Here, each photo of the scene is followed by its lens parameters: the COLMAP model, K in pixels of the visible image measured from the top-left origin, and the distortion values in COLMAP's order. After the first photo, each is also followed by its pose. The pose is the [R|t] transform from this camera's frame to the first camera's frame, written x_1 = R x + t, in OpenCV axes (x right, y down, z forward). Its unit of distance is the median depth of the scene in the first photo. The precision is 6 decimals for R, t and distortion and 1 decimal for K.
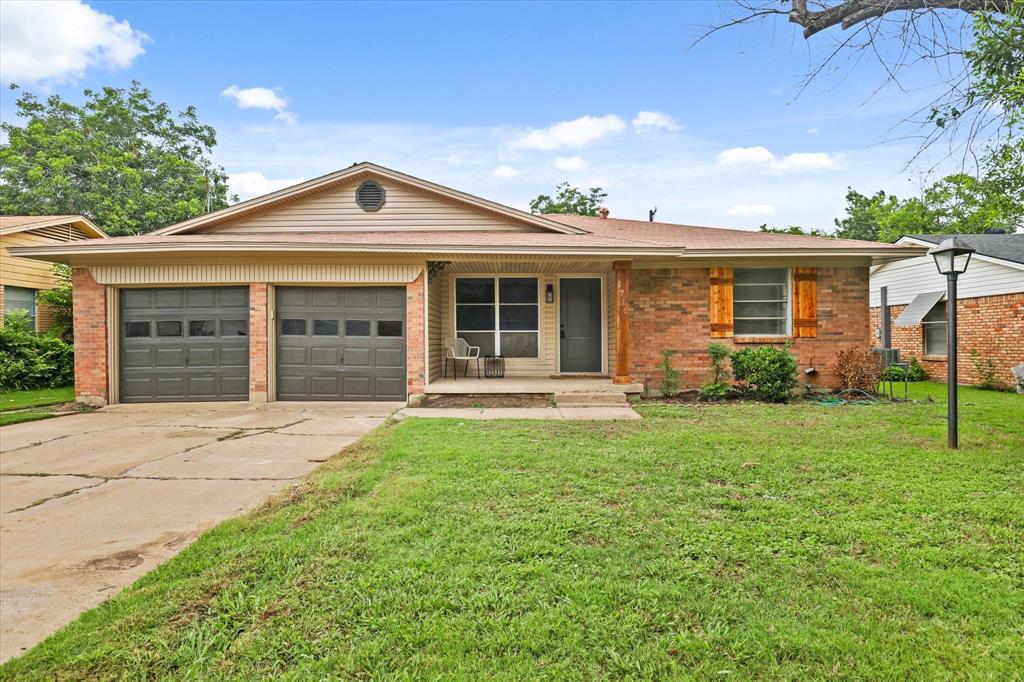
lens RADIAL K [[562.5, 0, 519.6], [0, 562.5, 343.0], [0, 0, 1]] dist [-0.014600, 0.008727]
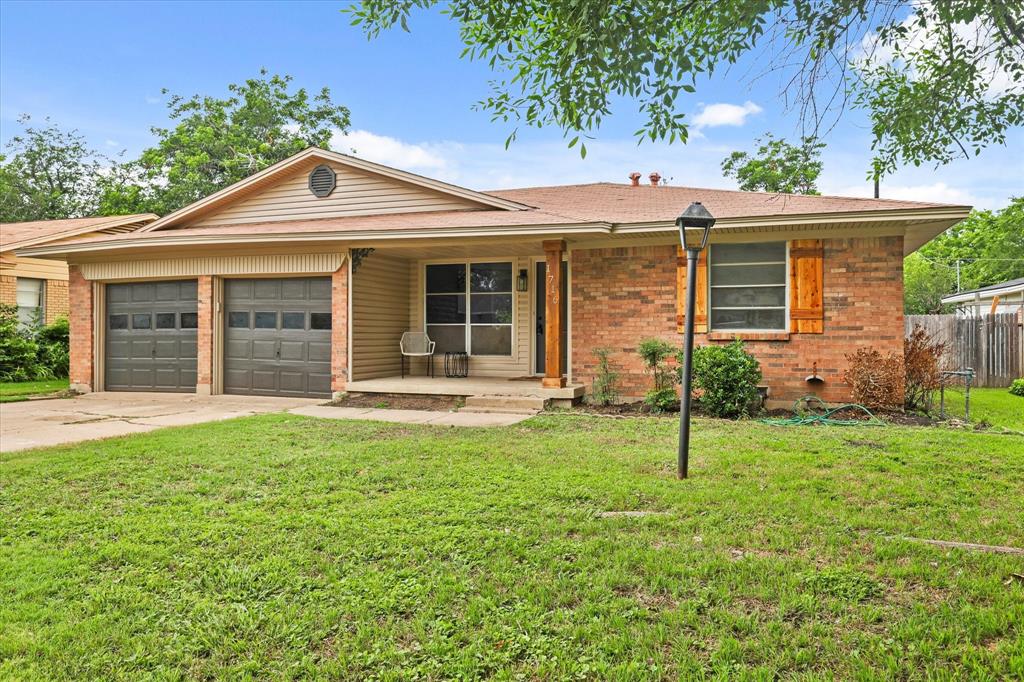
lens RADIAL K [[681.1, 0, 511.3], [0, 681.1, 333.6], [0, 0, 1]] dist [-0.017395, 0.012819]
pose [[0.948204, 0.006296, -0.317599, 0.423377], [-0.008656, 0.999944, -0.006019, -0.000830], [0.317543, 0.008456, 0.948206, 0.019439]]
